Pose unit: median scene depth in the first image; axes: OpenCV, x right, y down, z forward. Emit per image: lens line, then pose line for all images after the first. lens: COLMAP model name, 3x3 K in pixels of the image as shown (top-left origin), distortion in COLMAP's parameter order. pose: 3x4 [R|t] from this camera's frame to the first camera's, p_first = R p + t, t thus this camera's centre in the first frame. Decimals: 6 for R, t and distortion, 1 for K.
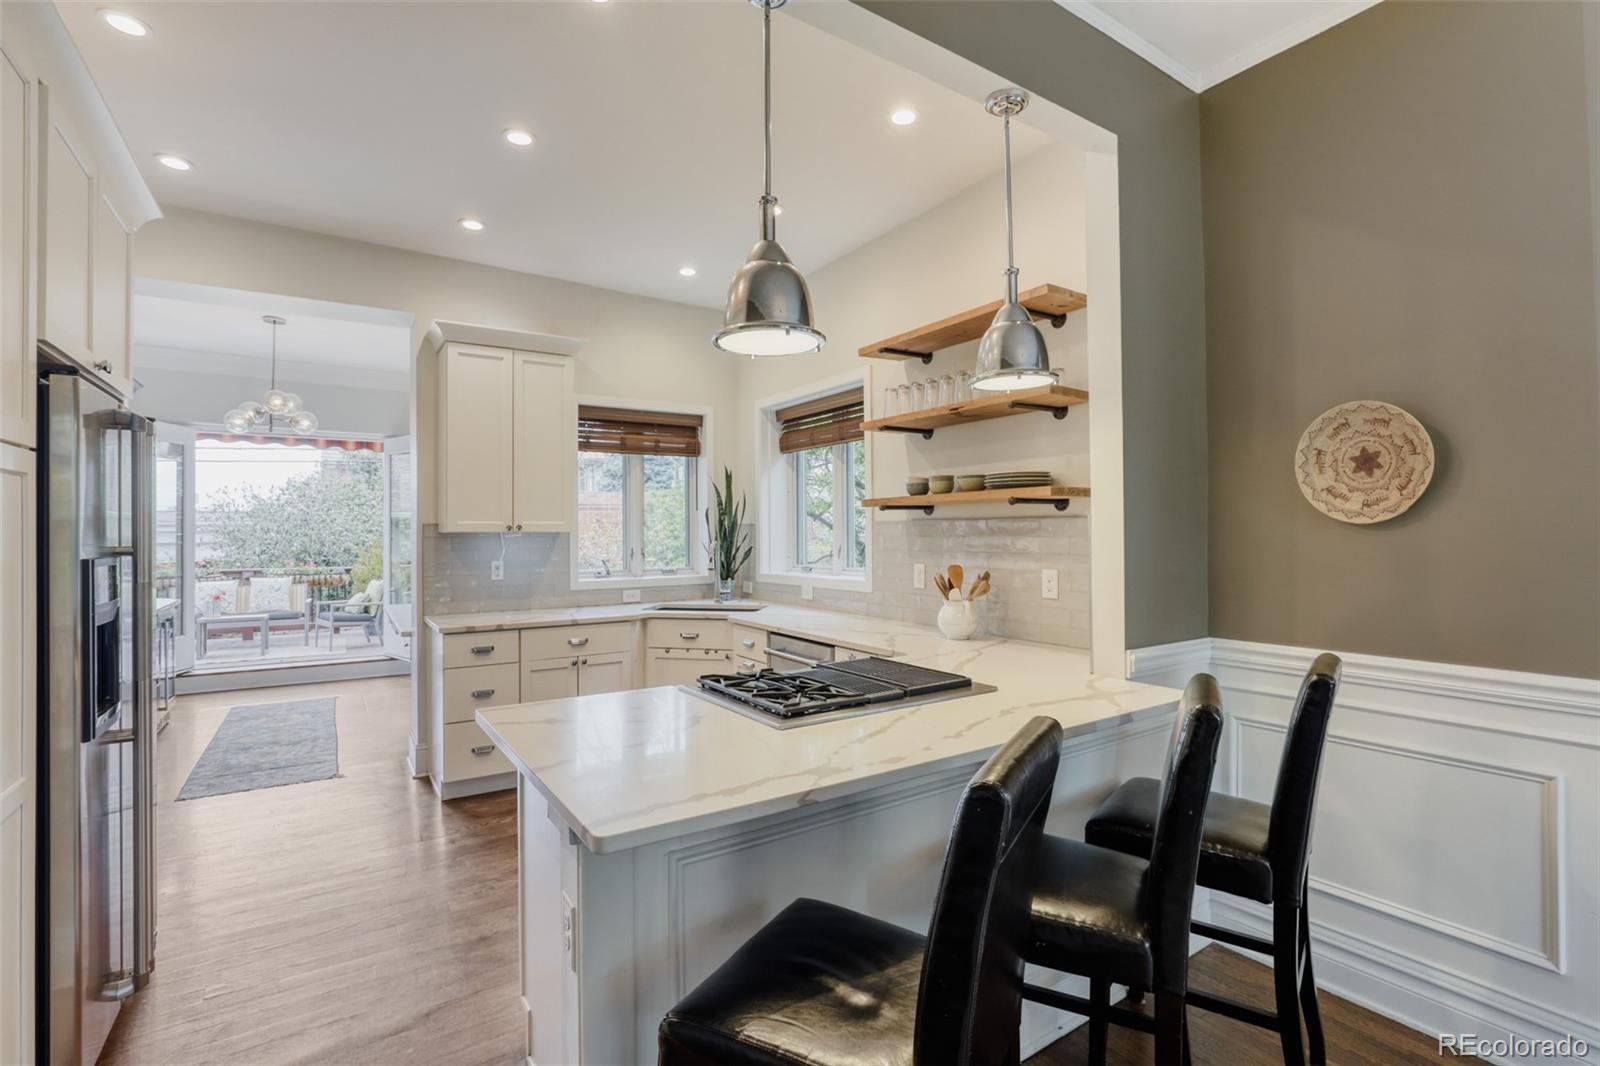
lens RADIAL K [[732.5, 0, 795.2], [0, 732.5, 534.4], [0, 0, 1]] dist [-0.020575, 0.002307]
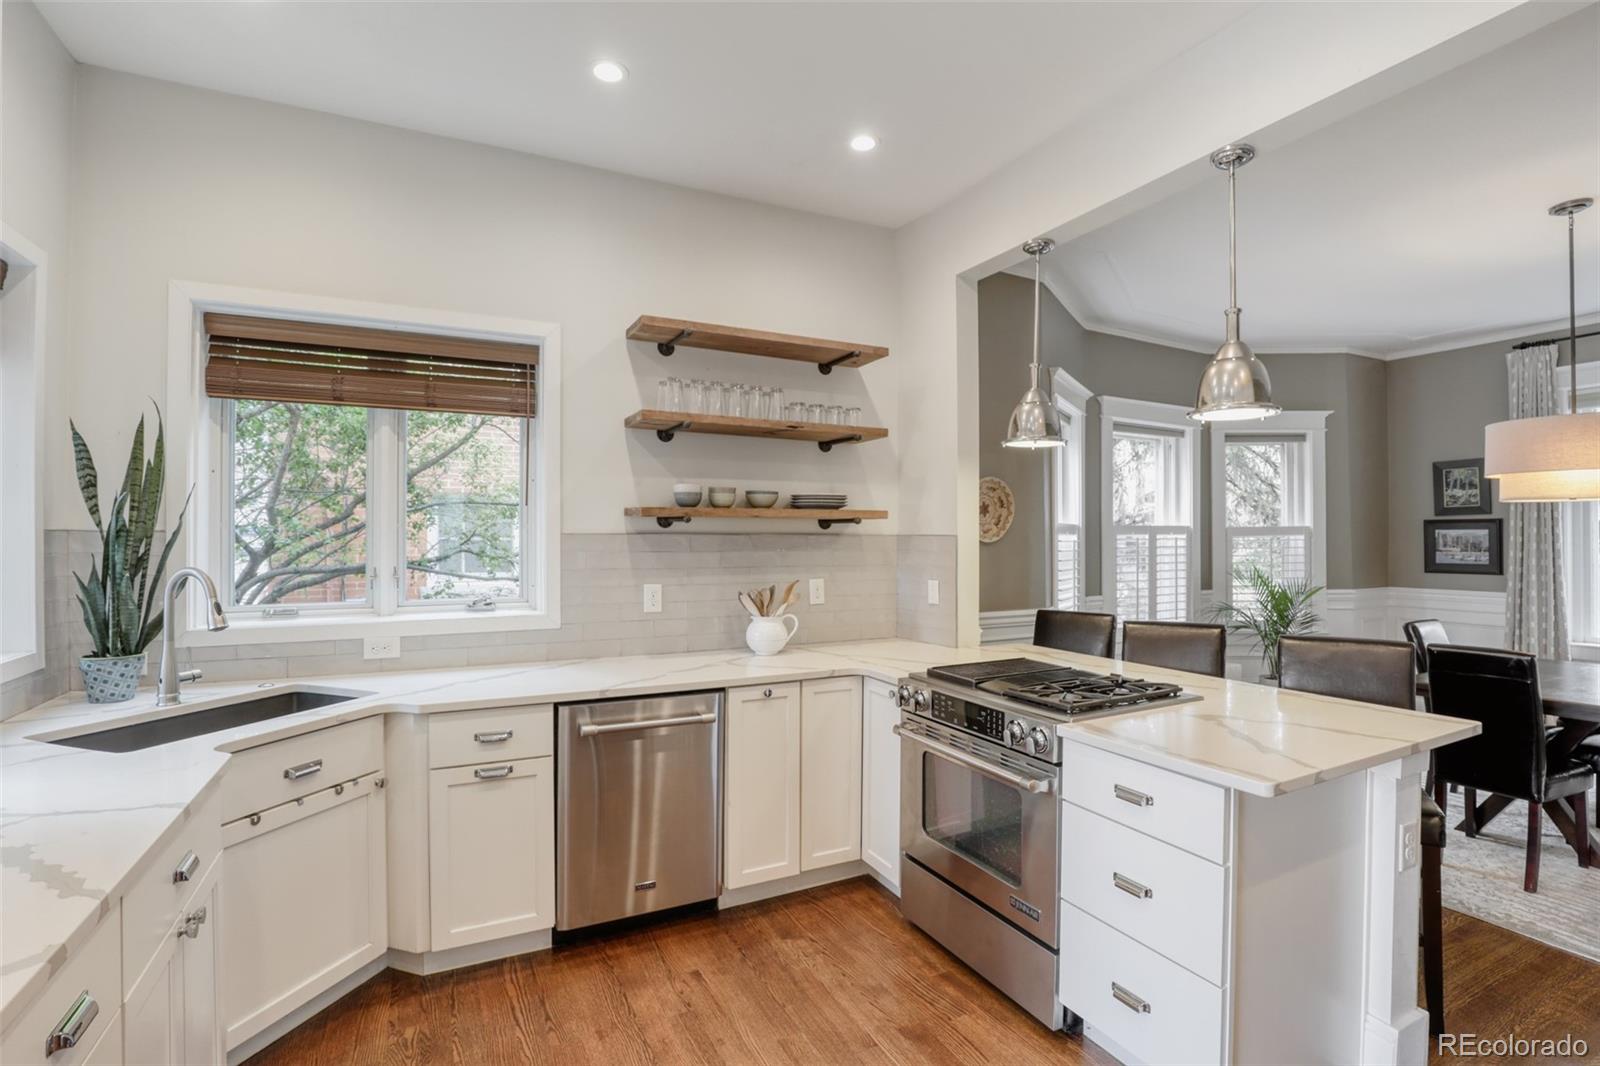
lens RADIAL K [[732.5, 0, 792.3], [0, 732.5, 530.2], [0, 0, 1]] dist [-0.020575, 0.002307]
pose [[0.123058, 0.014948, 0.992287, -0.744916], [0.000451, 0.999886, -0.015119, -0.011605], [-0.992399, 0.002308, 0.123037, 0.815991]]
